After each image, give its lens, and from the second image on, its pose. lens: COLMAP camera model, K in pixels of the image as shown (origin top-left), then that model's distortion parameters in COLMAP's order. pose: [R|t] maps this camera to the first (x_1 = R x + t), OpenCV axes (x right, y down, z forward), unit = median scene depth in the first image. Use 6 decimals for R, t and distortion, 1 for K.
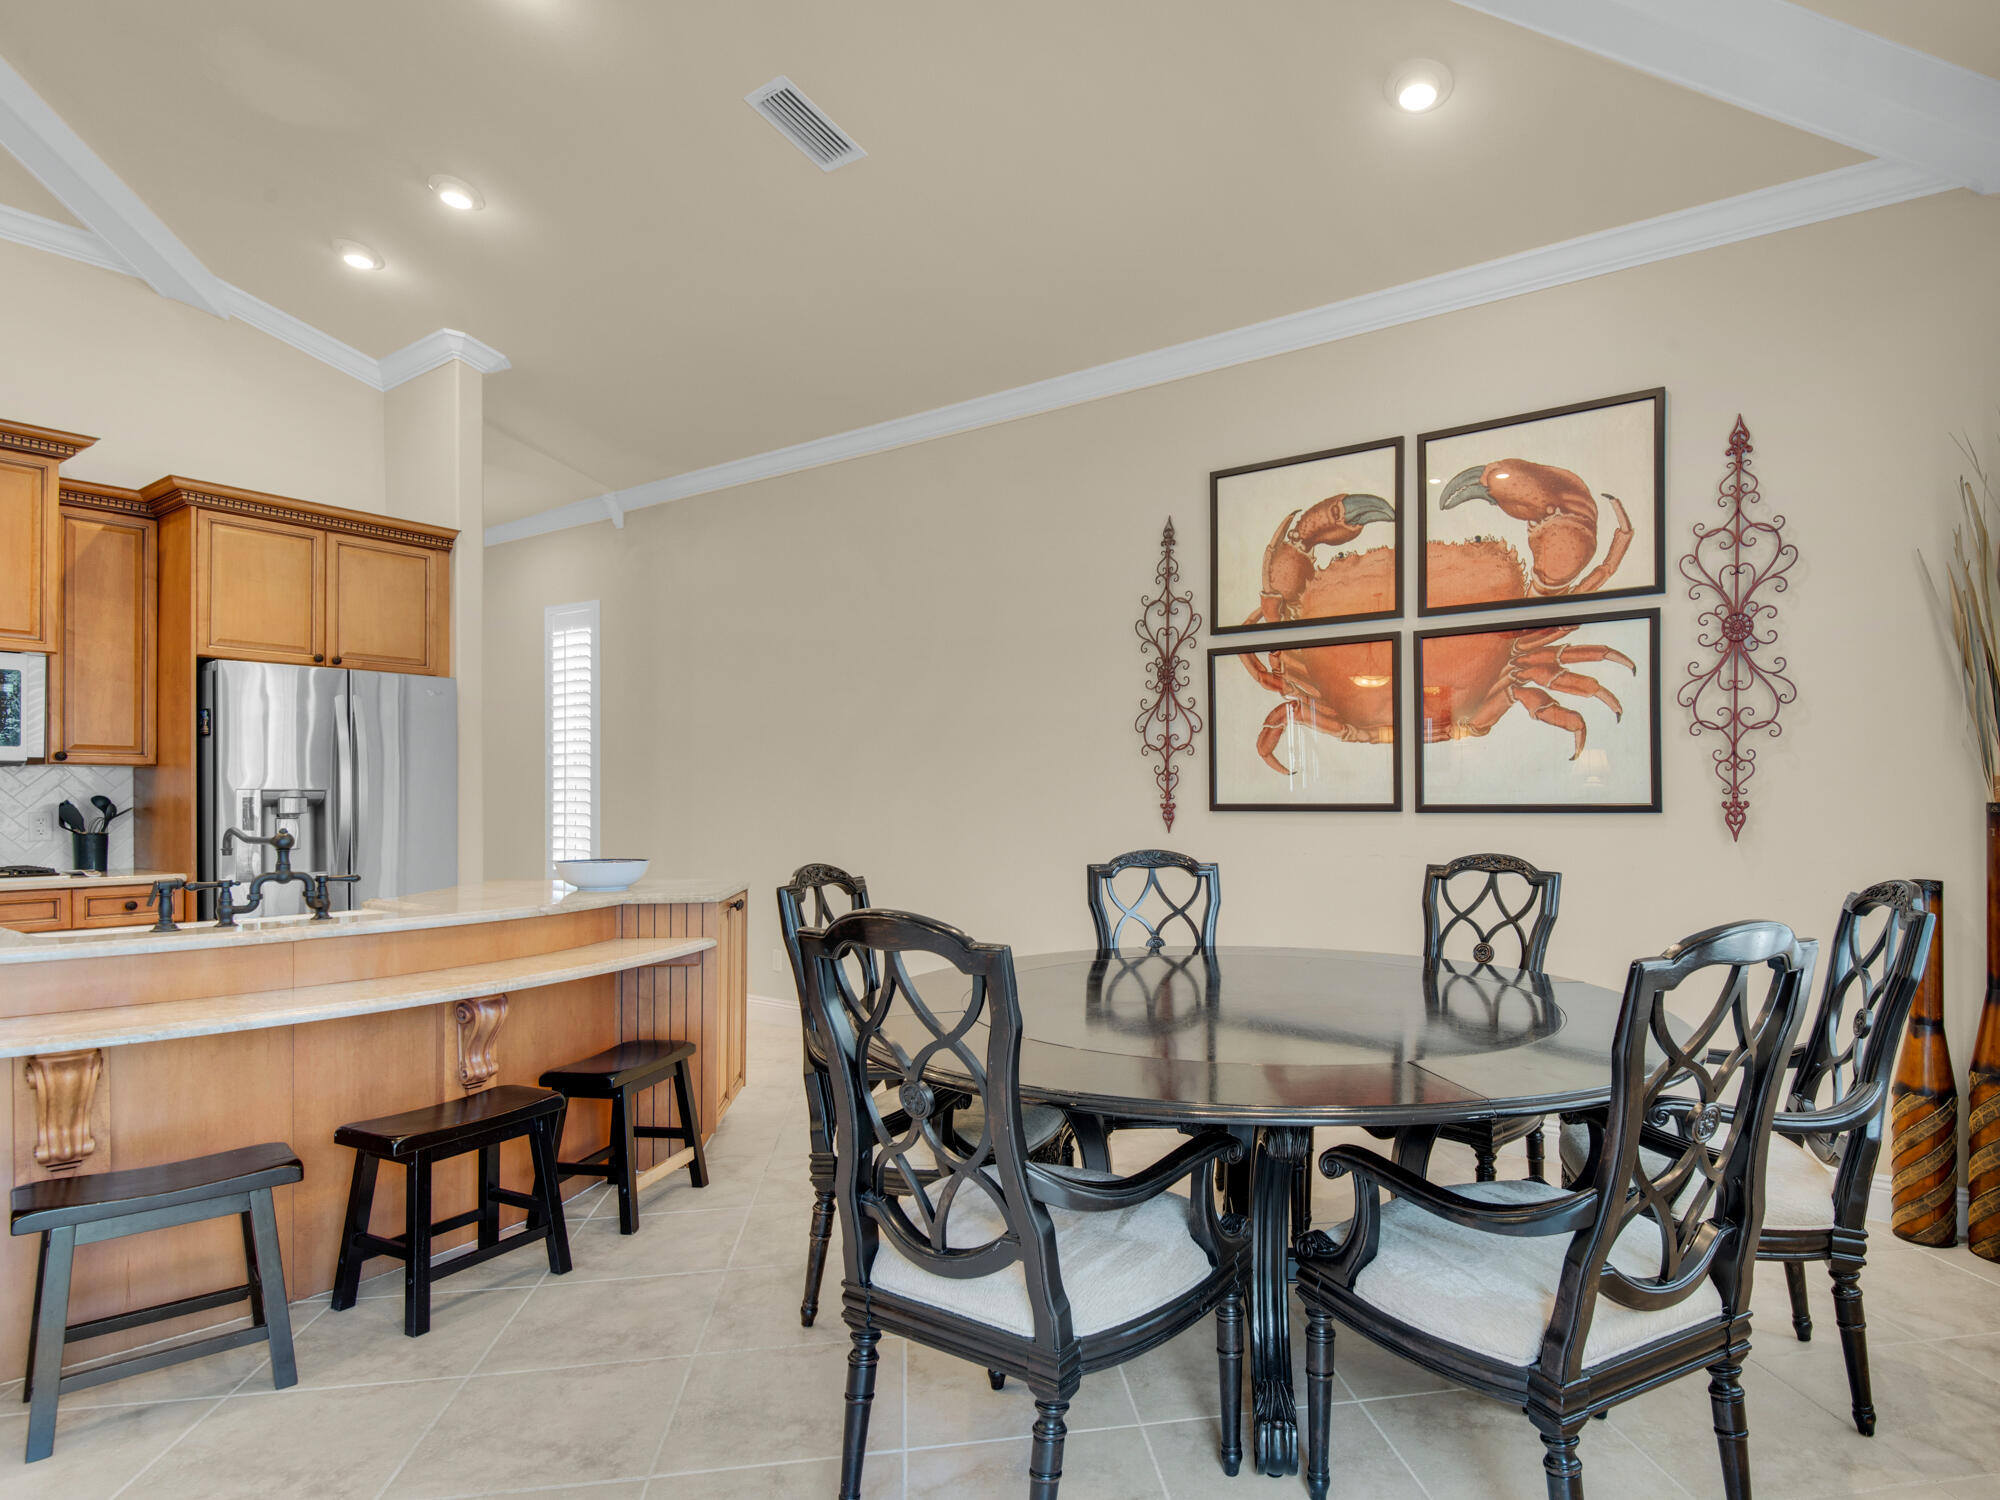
lens RADIAL K [[1171.3, 0, 999.7], [0, 1171.3, 764.9], [0, 0, 1]] dist [0.027524, -0.001927]
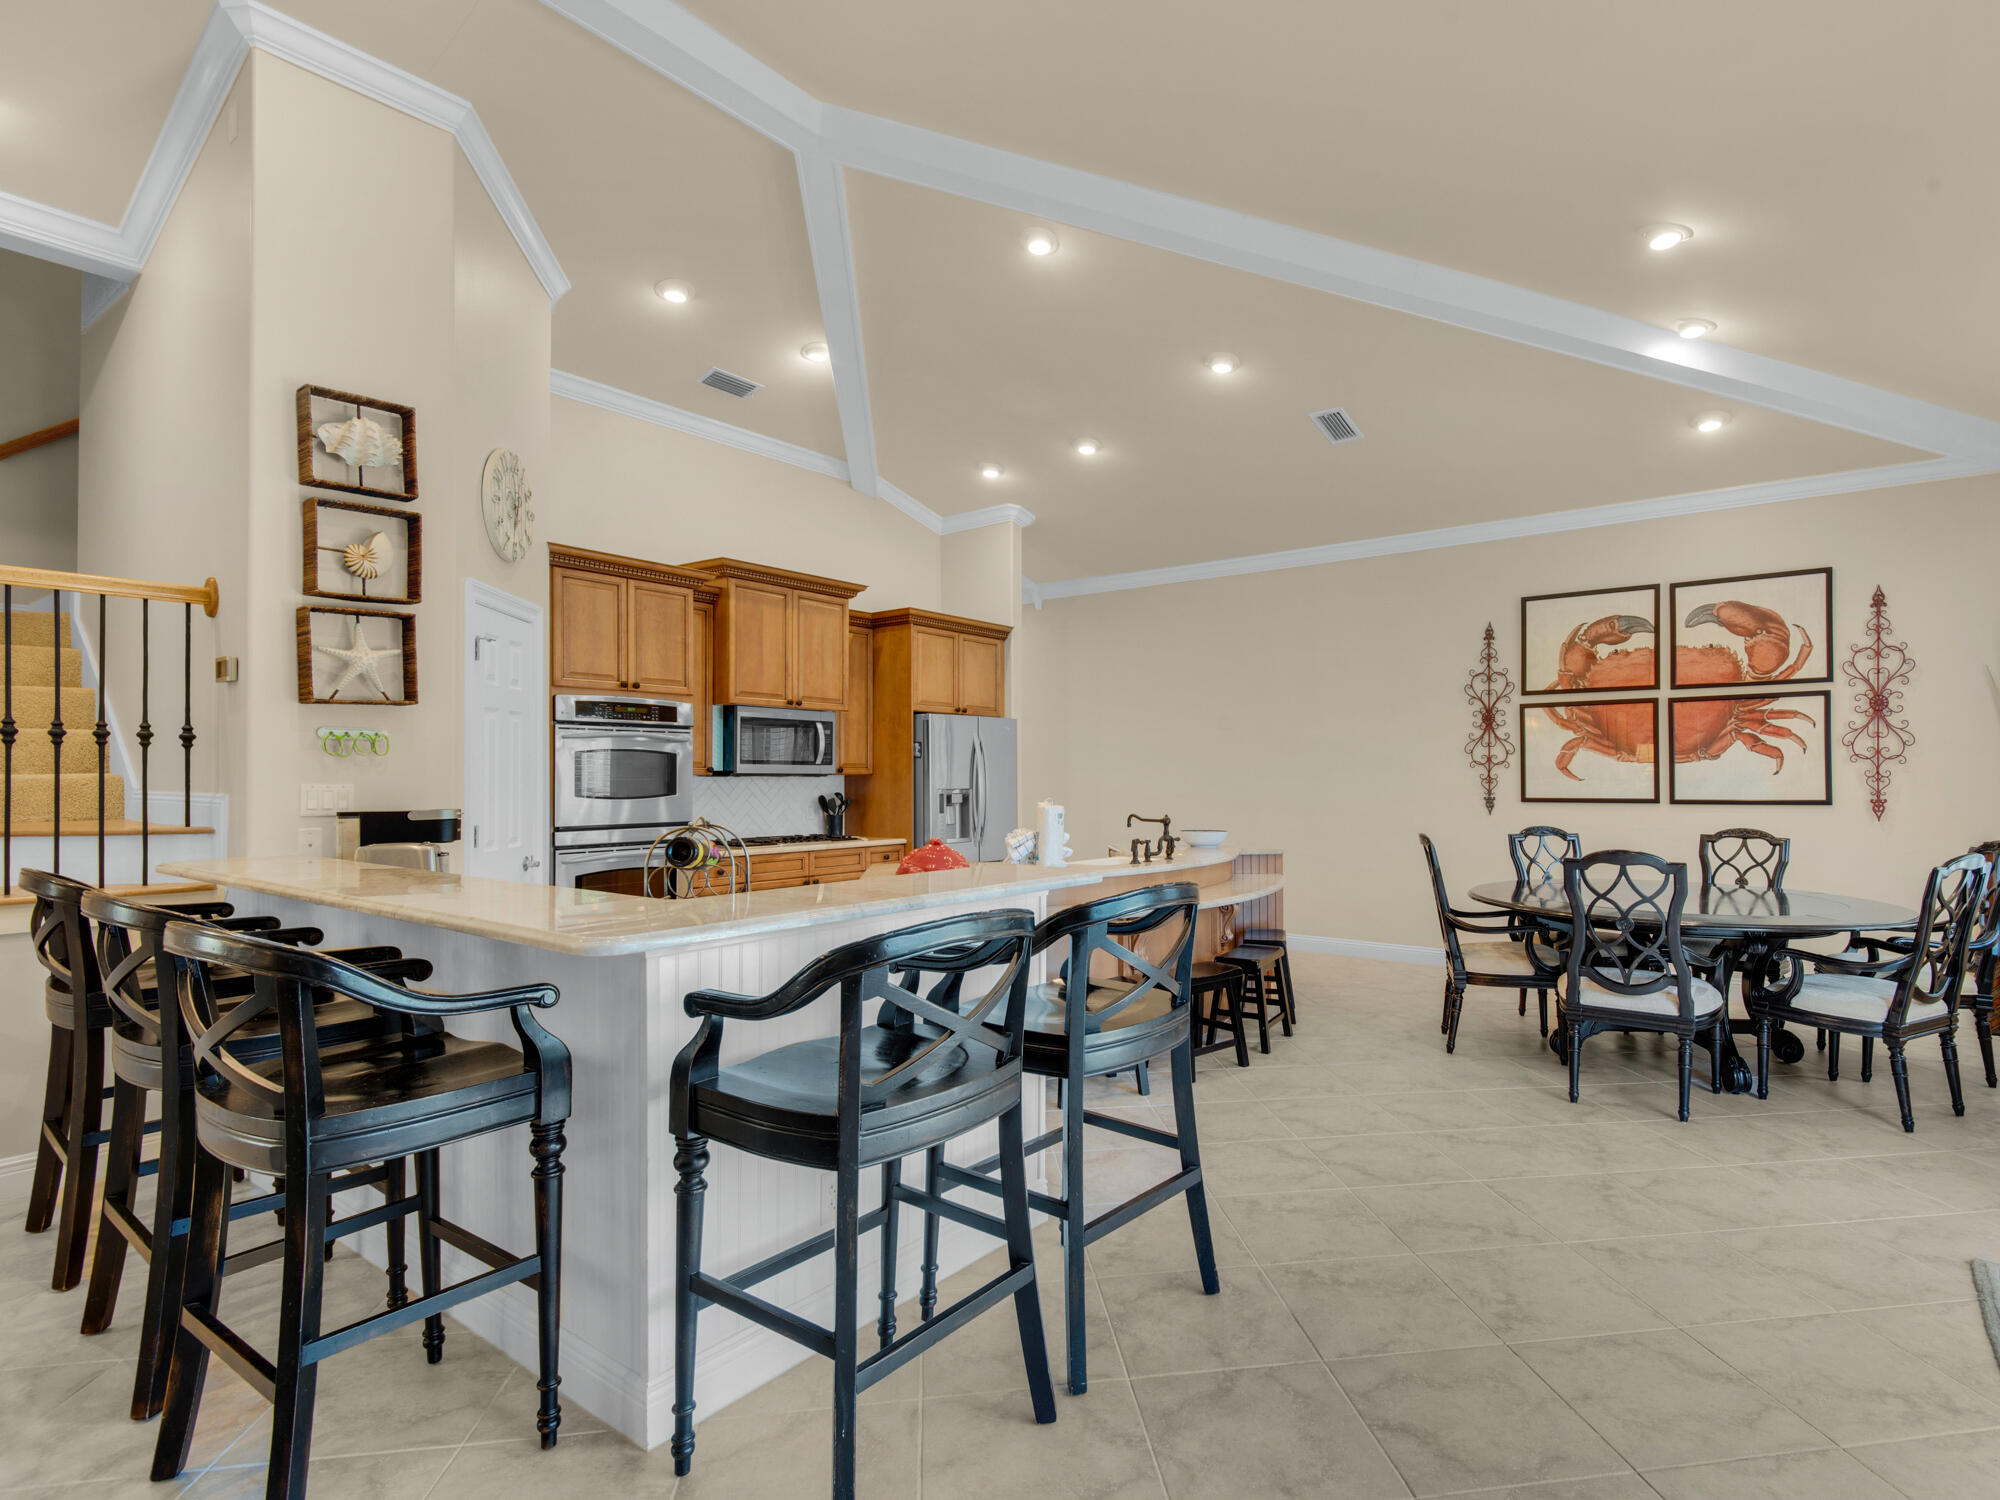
lens RADIAL K [[1030.9, 0, 1000.1], [0, 1030.9, 751.5], [0, 0, 1]] dist [0.011789, -0.003780]
pose [[0.999309, -0.002102, -0.037111, -0.576167], [0.002135, 0.999997, 0.000846, -0.040092], [0.037110, -0.000924, 0.999311, -0.553603]]
